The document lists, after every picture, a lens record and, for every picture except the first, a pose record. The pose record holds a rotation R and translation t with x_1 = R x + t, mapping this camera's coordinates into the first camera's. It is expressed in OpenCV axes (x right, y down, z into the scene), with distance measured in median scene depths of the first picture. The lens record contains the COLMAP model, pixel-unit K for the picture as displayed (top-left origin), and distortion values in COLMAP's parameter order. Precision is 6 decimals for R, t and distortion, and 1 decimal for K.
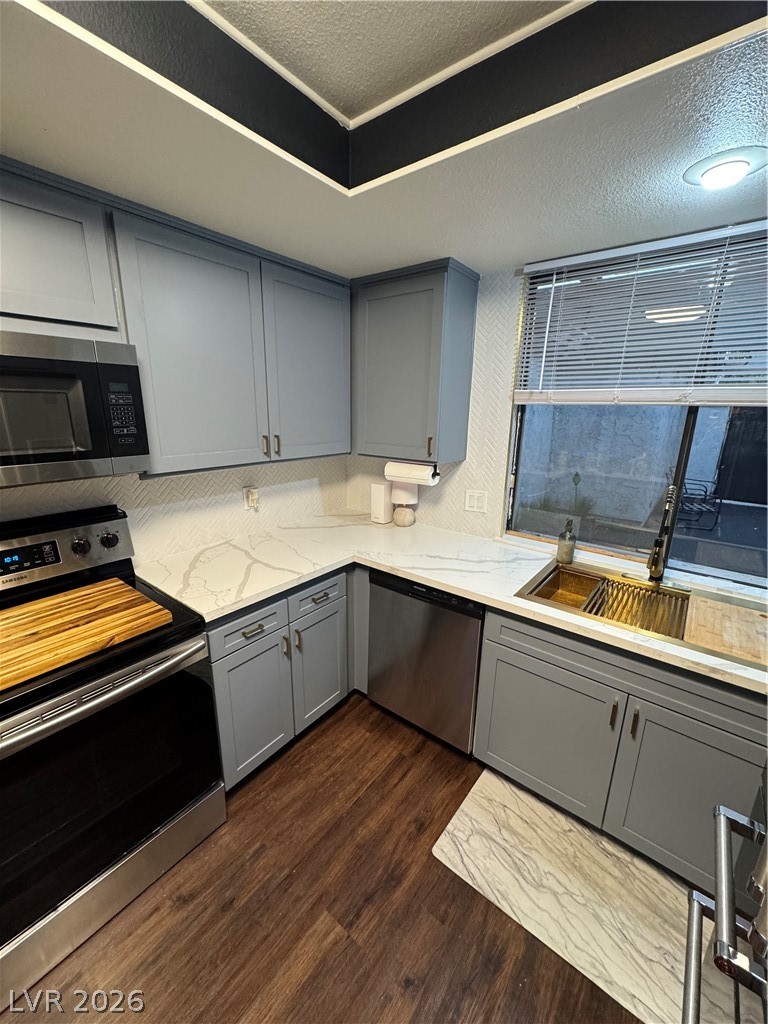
lens RADIAL K [[406.5, 0, 383.5], [0, 406.5, 513.5], [0, 0, 1]] dist [-0.001037, 0.000220]
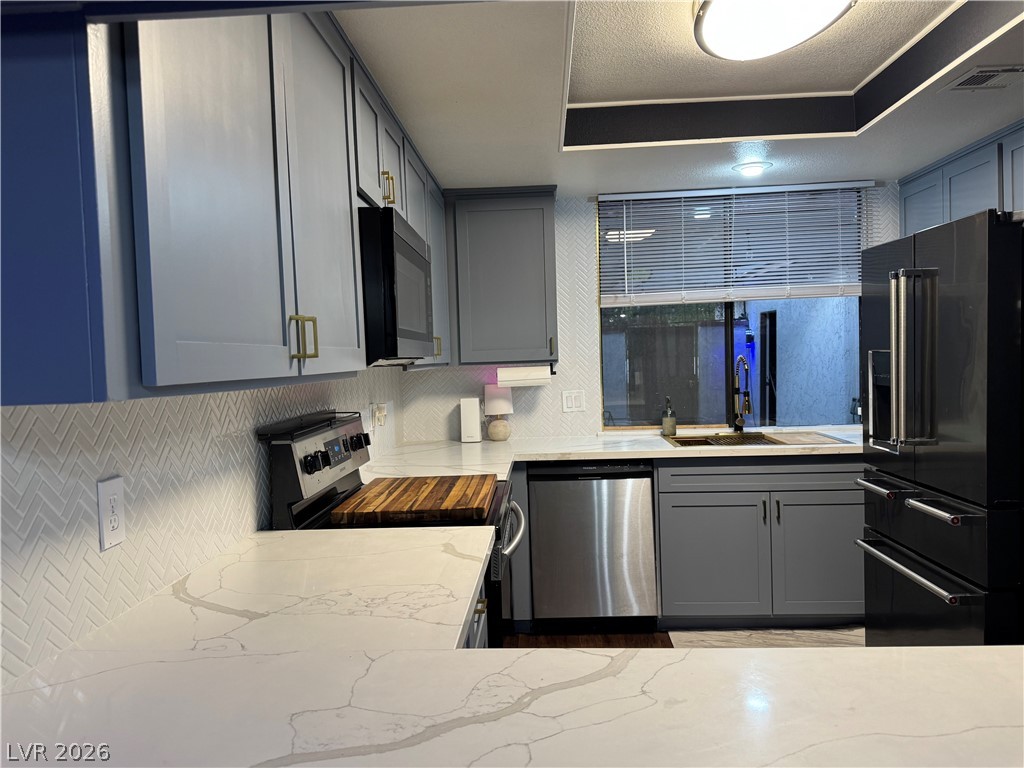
lens RADIAL K [[758.2, 0, 506.7], [0, 758.2, 393.0], [0, 0, 1]] dist [0.069475, -0.071814]
pose [[0.815828, -0.070809, 0.573943, -1.334475], [0.192927, 0.968942, -0.154694, 0.282145], [-0.545164, 0.236933, 0.804151, -0.586190]]
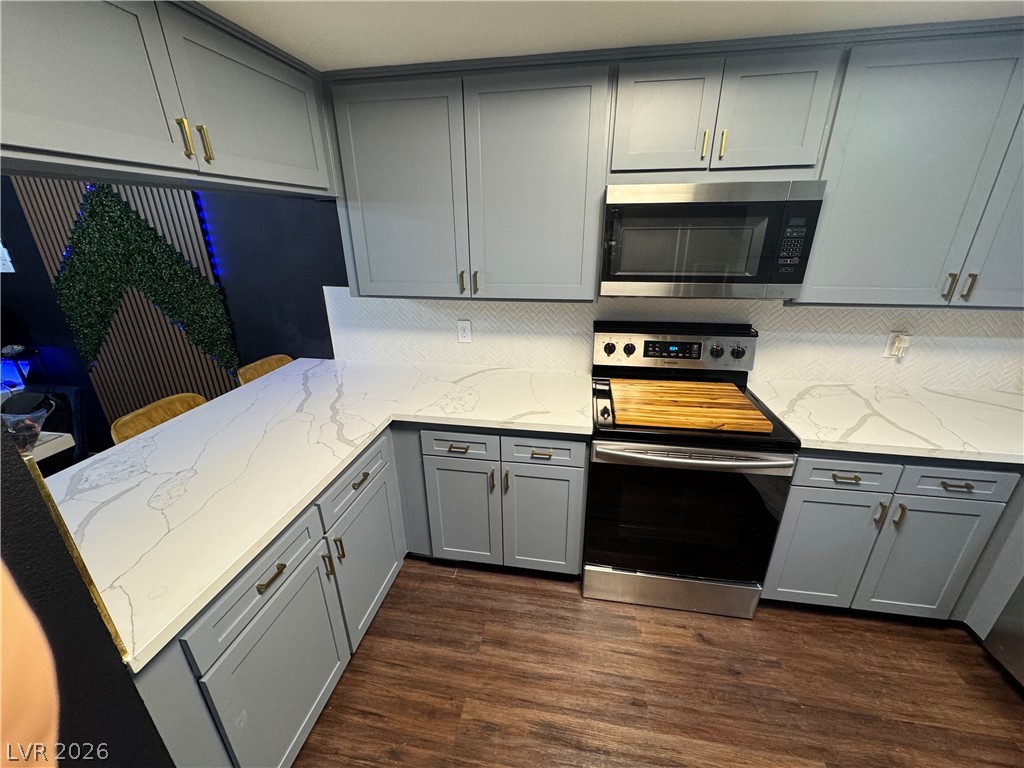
lens RADIAL K [[406.5, 0, 511.7], [0, 406.5, 384.5], [0, 0, 1]] dist [-0.001037, 0.000220]
pose [[0.473903, 0.296950, -0.828998, 0.033840], [-0.211164, 0.952279, 0.220396, 0.030925], [0.854884, 0.070608, 0.513993, -0.179509]]
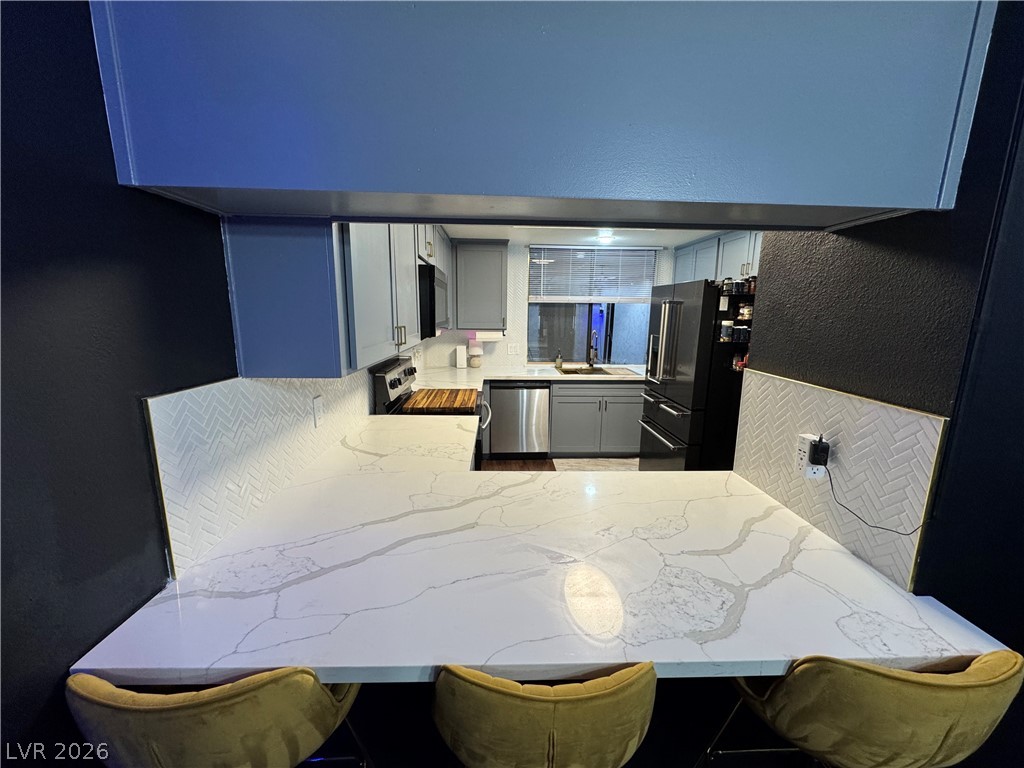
lens RADIAL K [[406.5, 0, 509.6], [0, 406.5, 388.9], [0, 0, 1]] dist [-0.001037, 0.000220]
pose [[0.763197, -0.129708, 0.633014, -1.487627], [0.166673, 0.986012, 0.001089, 0.218181], [-0.624300, 0.104676, 0.774140, -0.743060]]
